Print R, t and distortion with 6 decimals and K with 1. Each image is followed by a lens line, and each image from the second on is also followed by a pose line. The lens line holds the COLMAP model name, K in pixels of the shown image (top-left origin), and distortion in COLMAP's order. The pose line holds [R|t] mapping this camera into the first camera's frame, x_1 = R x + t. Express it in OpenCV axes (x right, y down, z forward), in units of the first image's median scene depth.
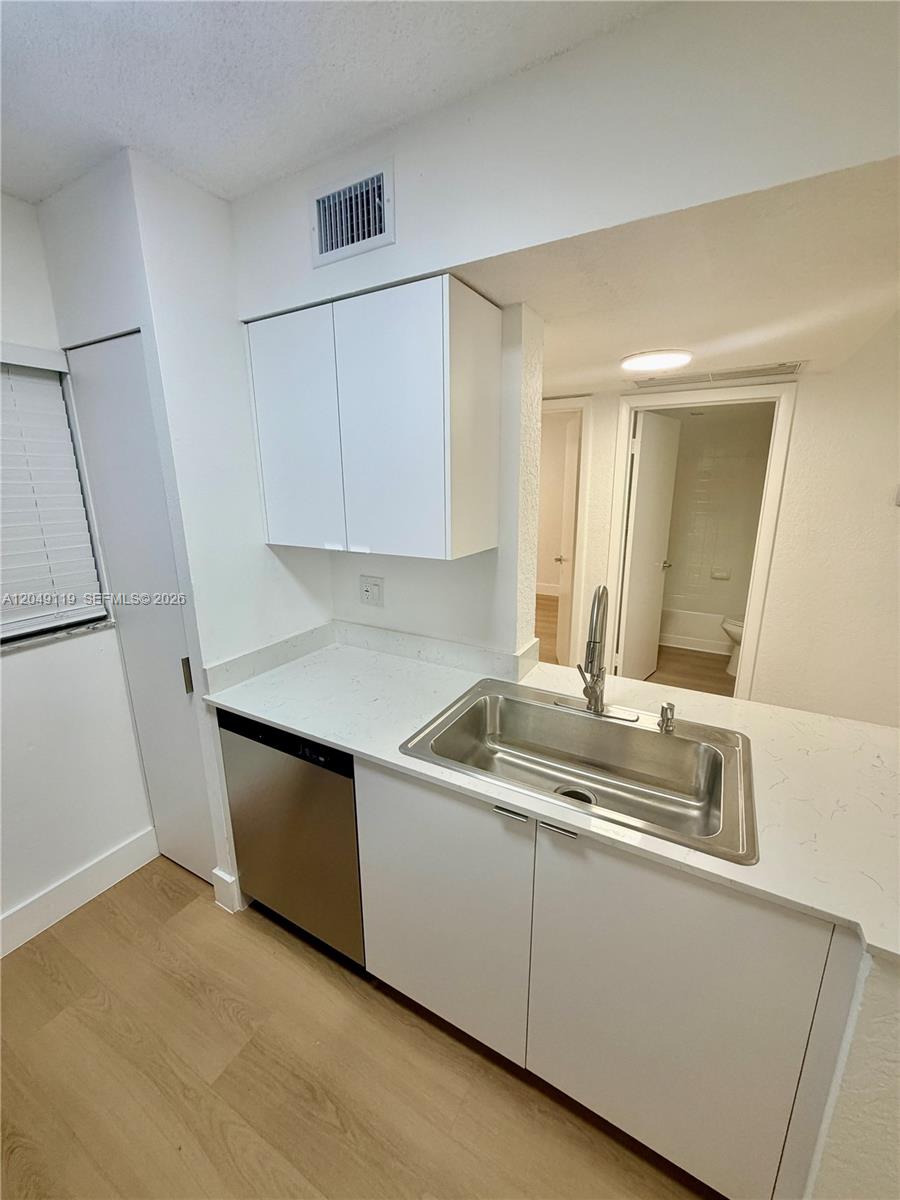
lens RADIAL K [[476.3, 0, 452.2], [0, 476.3, 594.6], [0, 0, 1]] dist [0.002504, -0.003831]
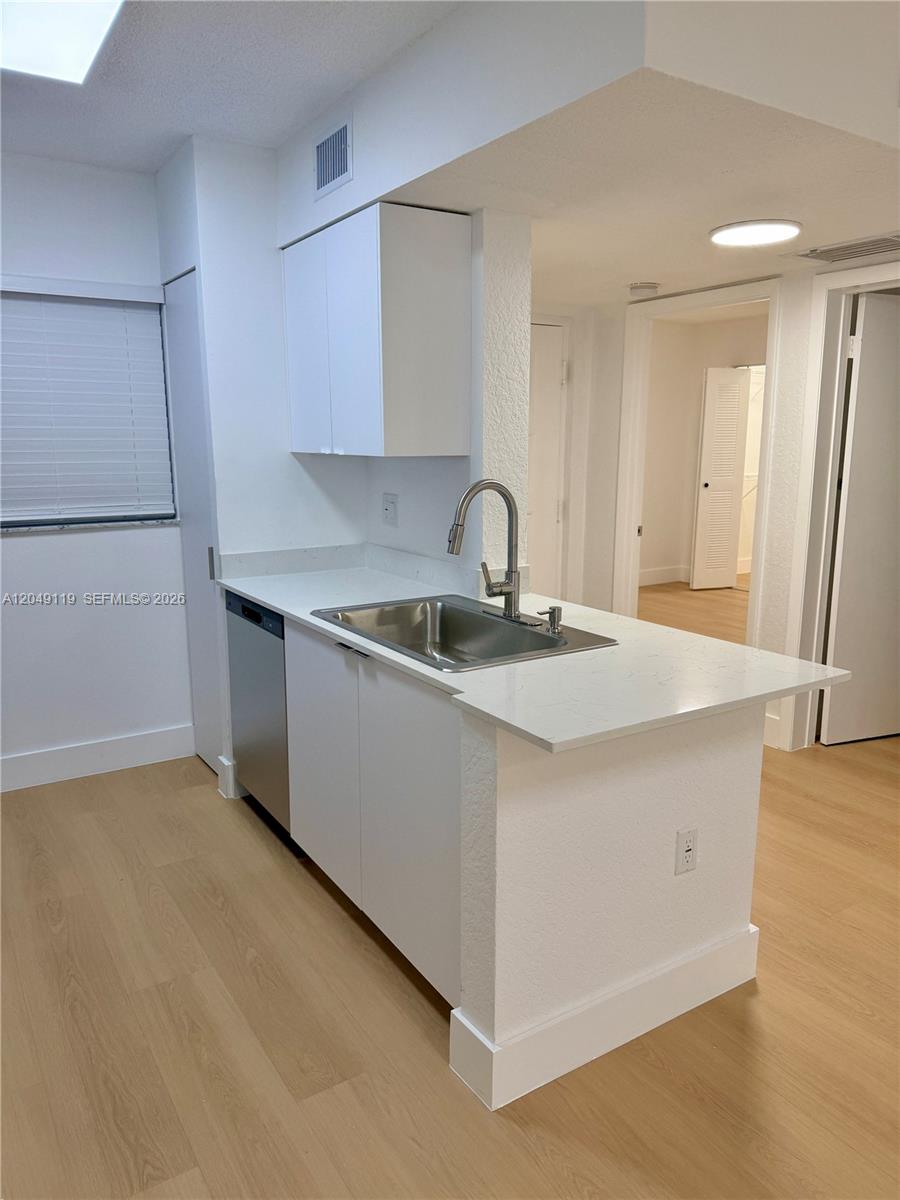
lens RADIAL K [[835.5, 0, 442.1], [0, 835.5, 604.4], [0, 0, 1]] dist [0.105441, -0.190965]
pose [[0.879936, 0.098596, -0.464750, 0.881125], [-0.117253, 0.993037, -0.011331, 0.230091], [0.460397, 0.064464, 0.885370, -0.521290]]
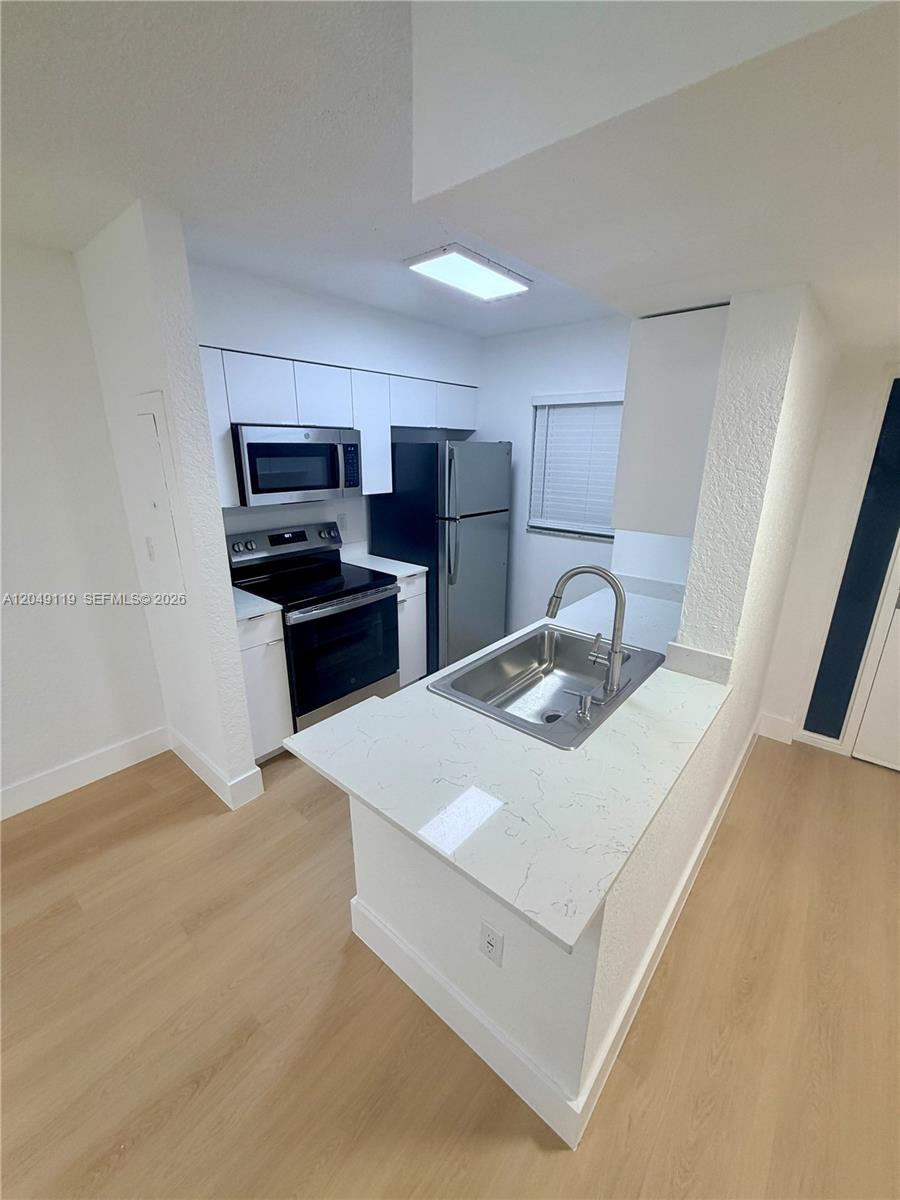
lens RADIAL K [[476.3, 0, 452.2], [0, 476.3, 594.6], [0, 0, 1]] dist [0.002504, -0.003831]
pose [[-0.192806, 0.295590, -0.935656, 1.214544], [-0.237508, 0.911134, 0.336786, -0.213828], [0.952059, 0.287160, -0.105467, 0.647975]]
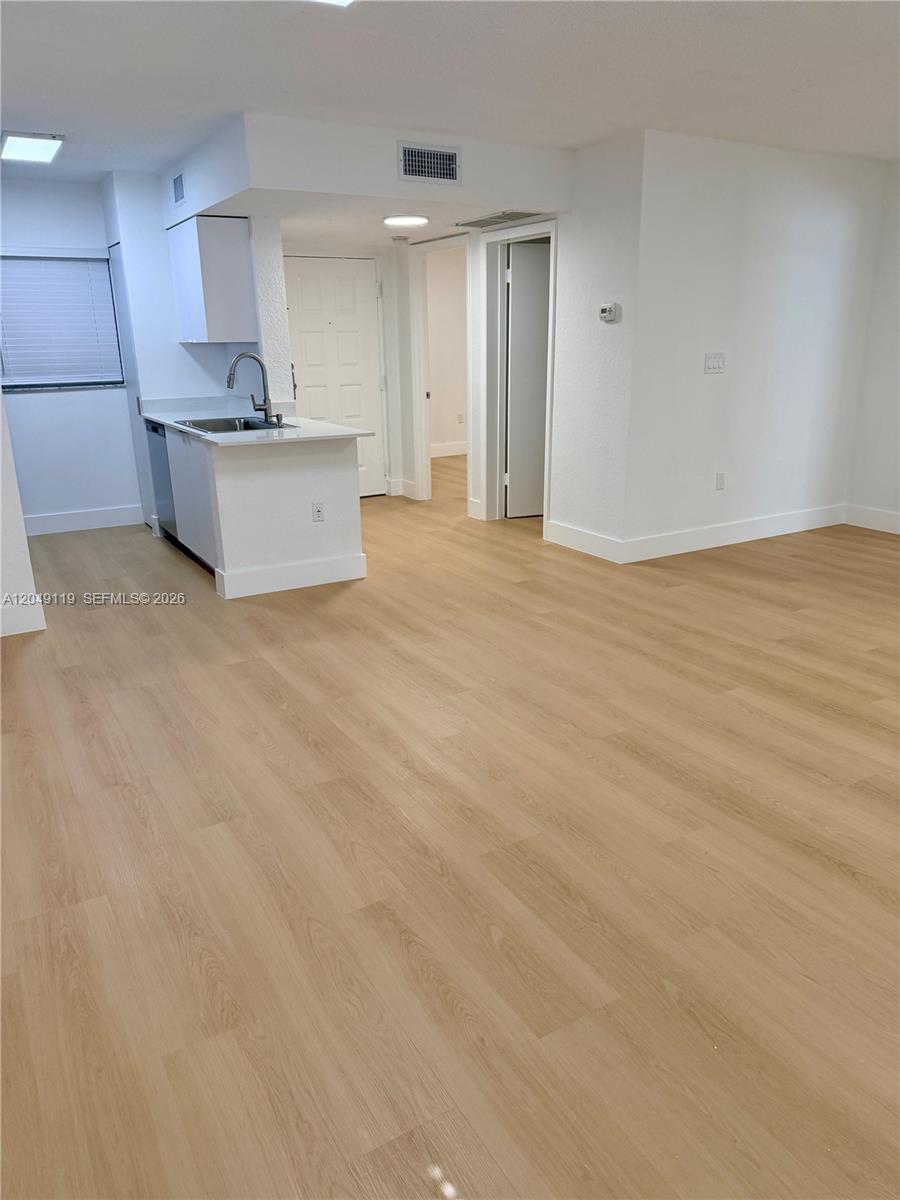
lens RADIAL K [[835.5, 0, 442.1], [0, 835.5, 604.4], [0, 0, 1]] dist [0.105441, -0.190965]
pose [[0.862294, 0.145910, -0.484932, 2.539029], [-0.109545, 0.988663, 0.102686, 0.510642], [0.494417, -0.035423, 0.868503, -1.607883]]
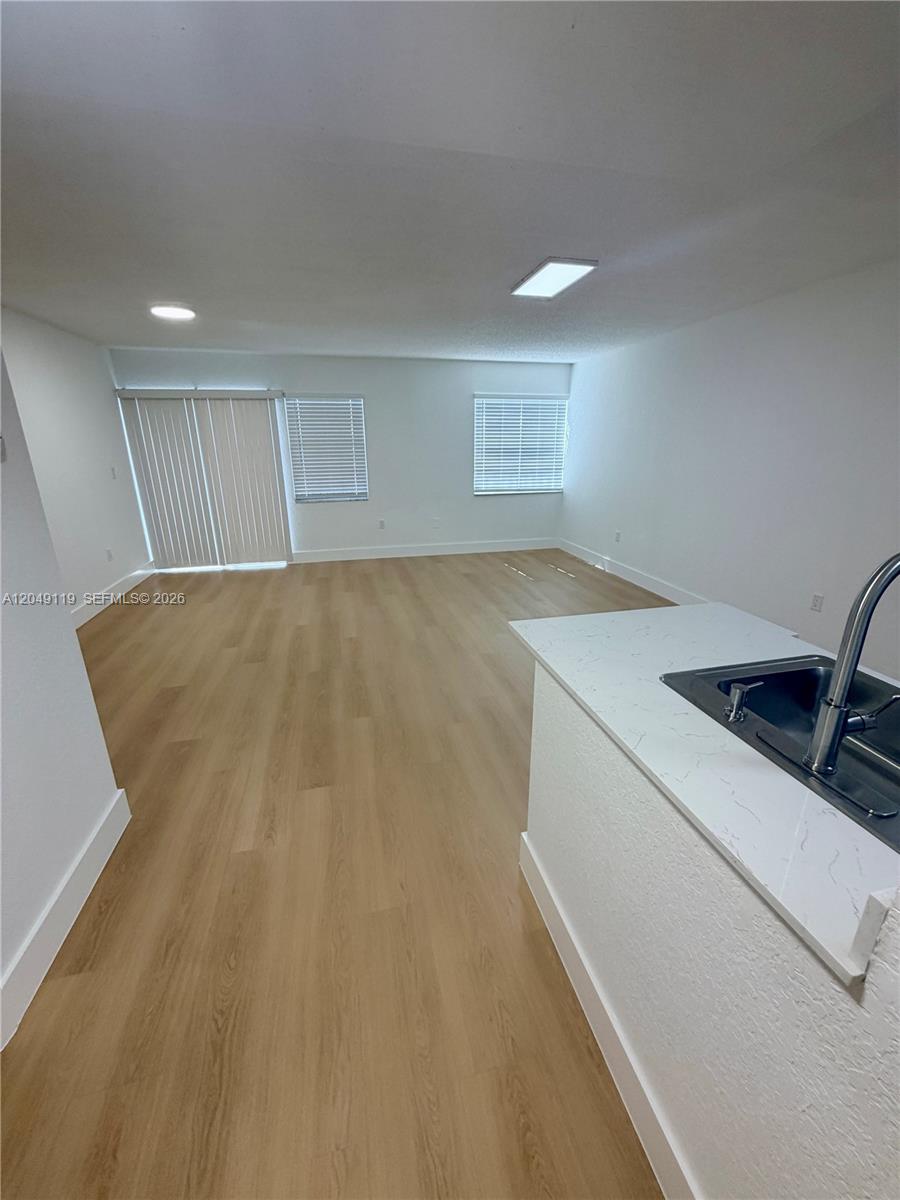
lens RADIAL K [[476.3, 0, 452.2], [0, 476.3, 594.6], [0, 0, 1]] dist [0.002504, -0.003831]
pose [[-0.680619, -0.220754, 0.698588, 0.209460], [0.177498, 0.875432, 0.449569, -0.304606], [-0.710811, 0.429984, -0.556652, 1.465990]]
